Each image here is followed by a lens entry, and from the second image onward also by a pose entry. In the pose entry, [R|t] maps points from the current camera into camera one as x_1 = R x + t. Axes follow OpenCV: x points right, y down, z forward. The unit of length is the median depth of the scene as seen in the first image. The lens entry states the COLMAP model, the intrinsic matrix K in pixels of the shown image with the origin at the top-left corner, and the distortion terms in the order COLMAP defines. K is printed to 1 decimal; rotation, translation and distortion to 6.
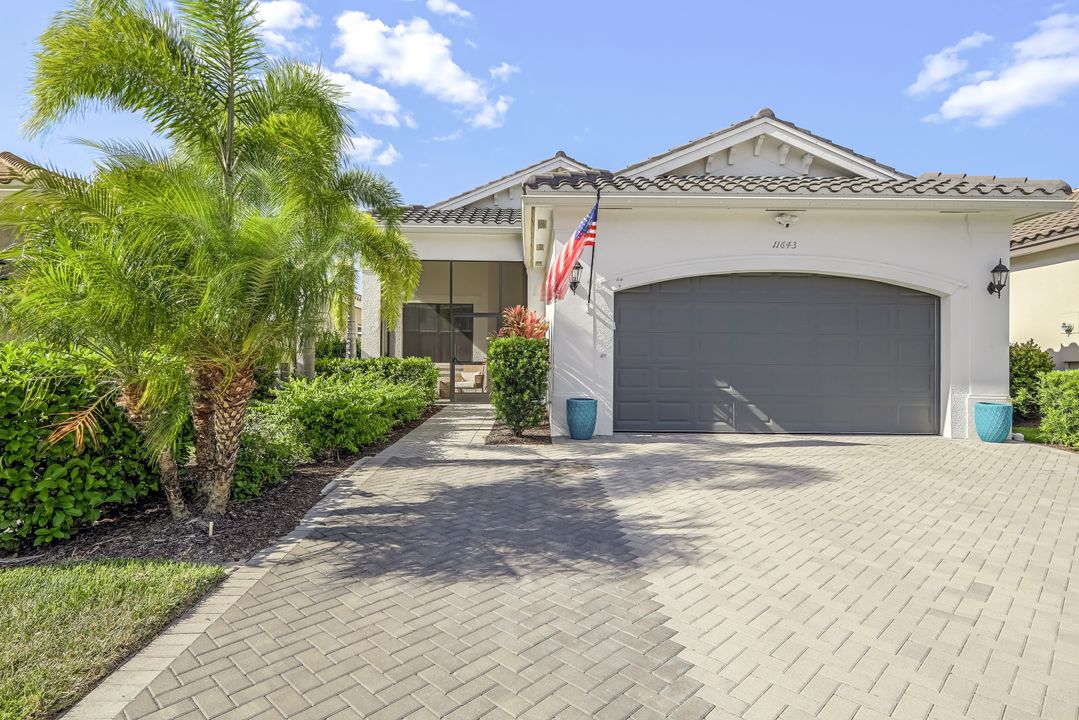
lens RADIAL K [[615.6, 0, 539.5], [0, 615.6, 360.0], [0, 0, 1]] dist [0.118117, -0.096014]
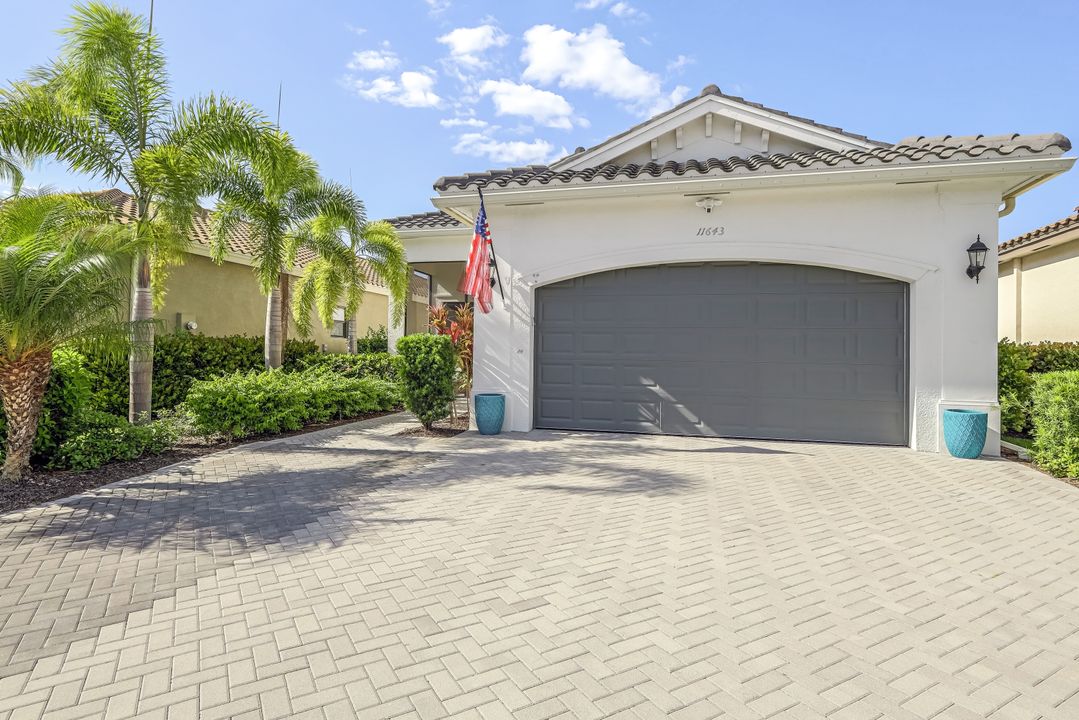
lens RADIAL K [[616.6, 0, 537.8], [0, 616.6, 349.0], [0, 0, 1]] dist [0.064718, -0.051488]
pose [[0.951806, 0.002090, -0.306694, 0.422207], [-0.003846, 0.999979, -0.005120, -0.005862], [0.306677, 0.006053, 0.951794, 0.054323]]
